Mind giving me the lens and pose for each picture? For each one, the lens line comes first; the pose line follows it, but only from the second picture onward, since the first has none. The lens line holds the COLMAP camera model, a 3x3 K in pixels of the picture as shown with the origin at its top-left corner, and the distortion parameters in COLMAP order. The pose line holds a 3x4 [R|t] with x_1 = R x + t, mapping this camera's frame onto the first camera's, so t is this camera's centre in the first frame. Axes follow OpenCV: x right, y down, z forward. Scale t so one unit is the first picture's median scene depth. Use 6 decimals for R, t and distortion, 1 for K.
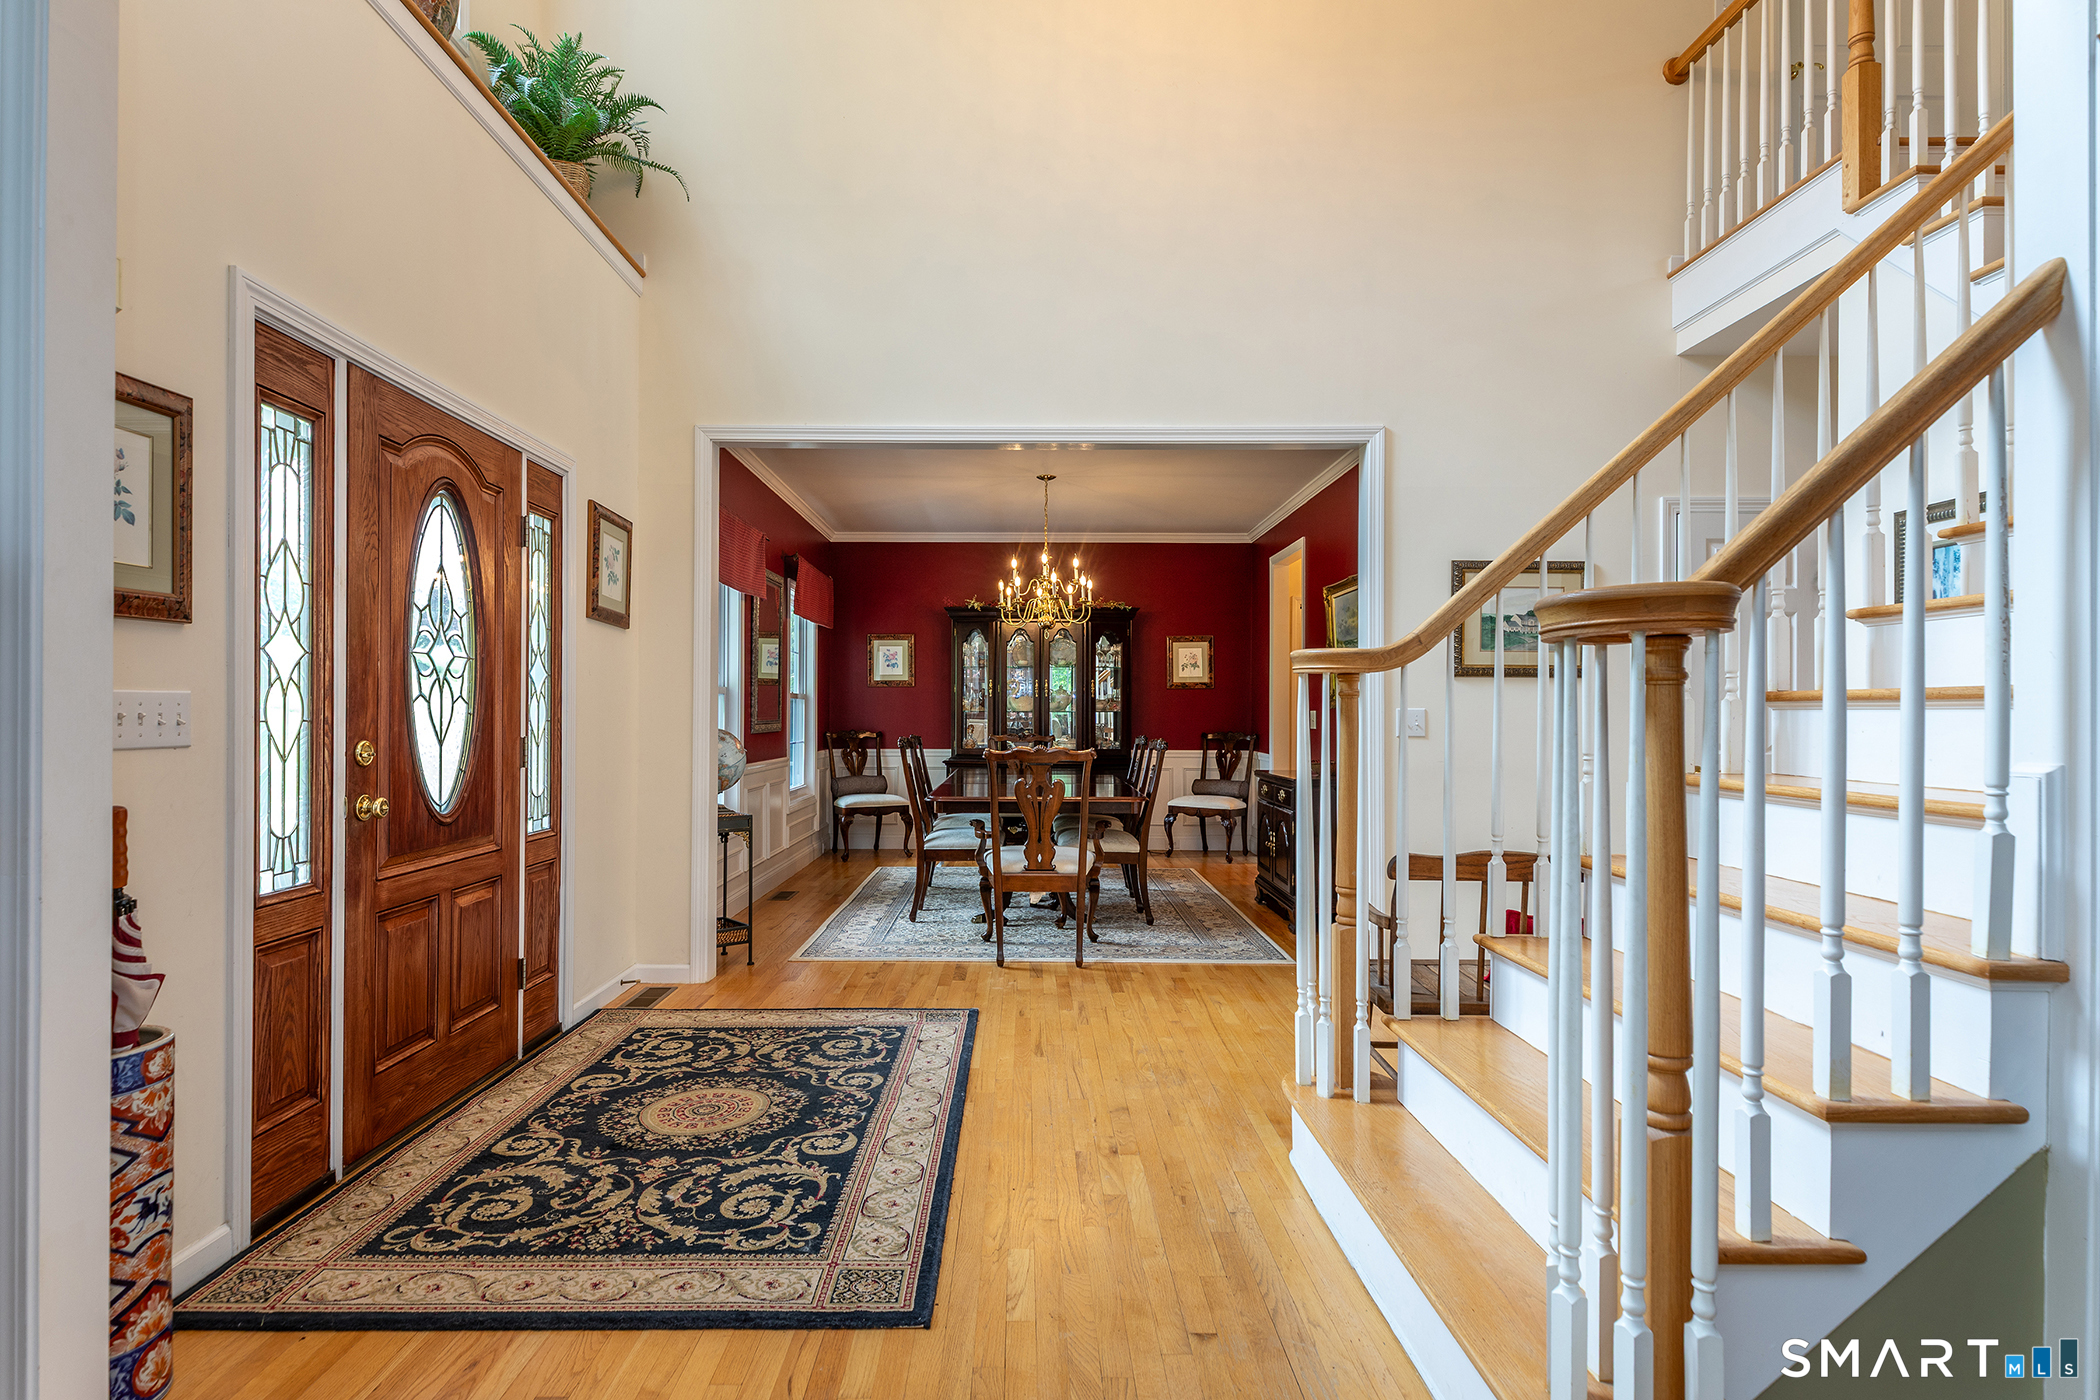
lens RADIAL K [[1093.9, 0, 1053.3], [0, 1093.9, 727.6], [0, 0, 1]] dist [0.035336, -0.000047]
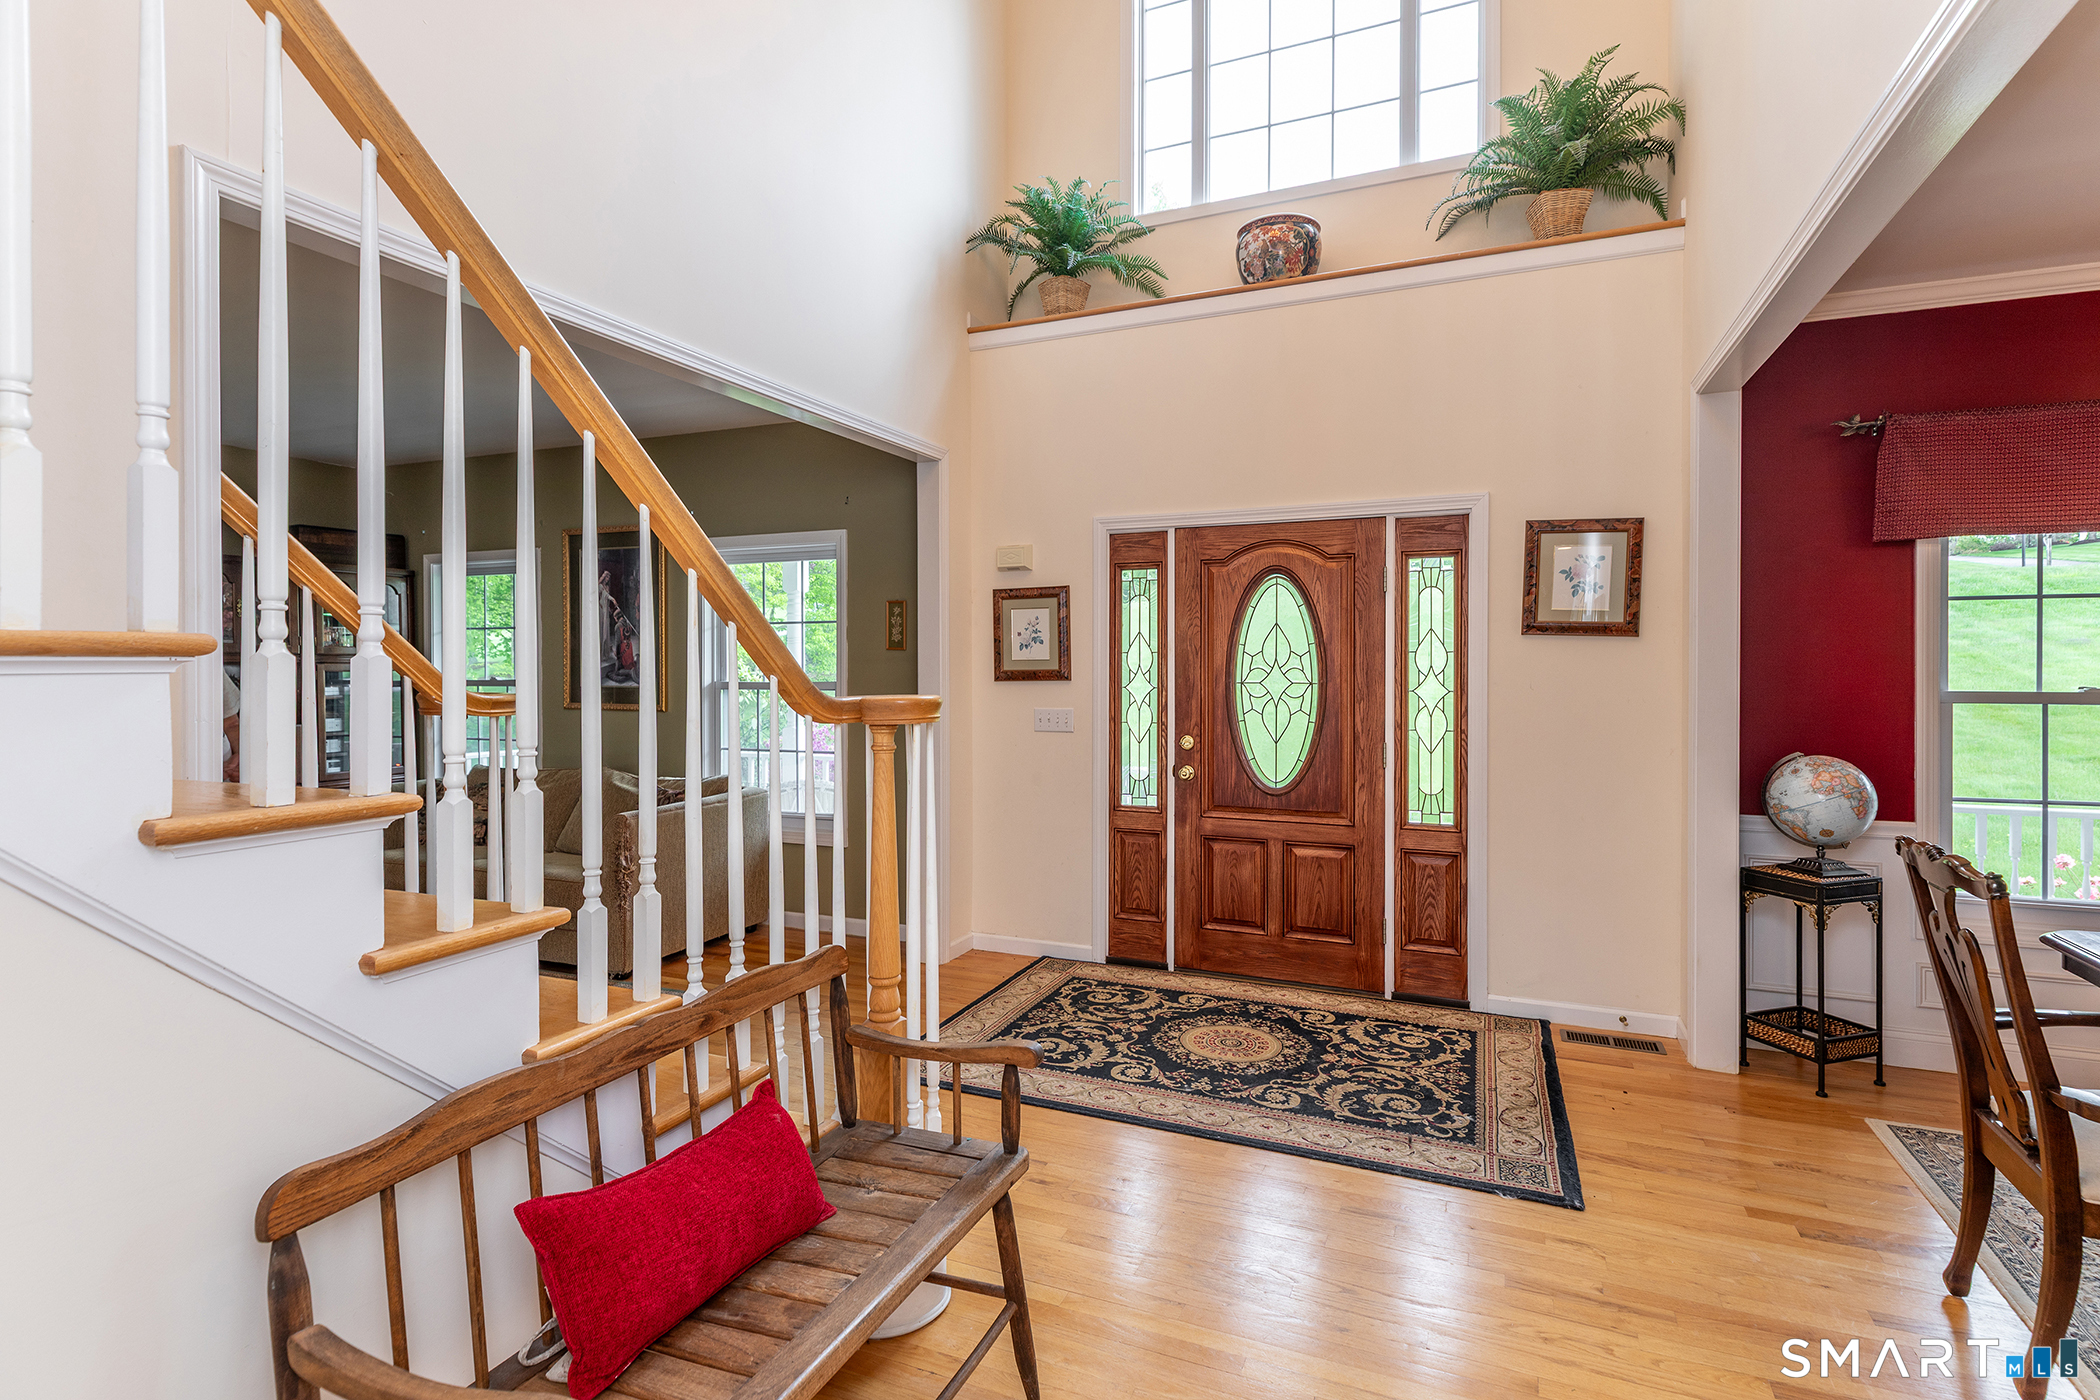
lens RADIAL K [[1030.8, 0, 1050.0], [0, 1030.8, 700.0], [0, 0, 1]] dist [0.021737, -0.013664]
pose [[-0.435147, 0.025499, -0.899998, 0.893417], [-0.010733, 0.999381, 0.033504, -0.091542], [0.900296, 0.024239, -0.434604, 1.408300]]
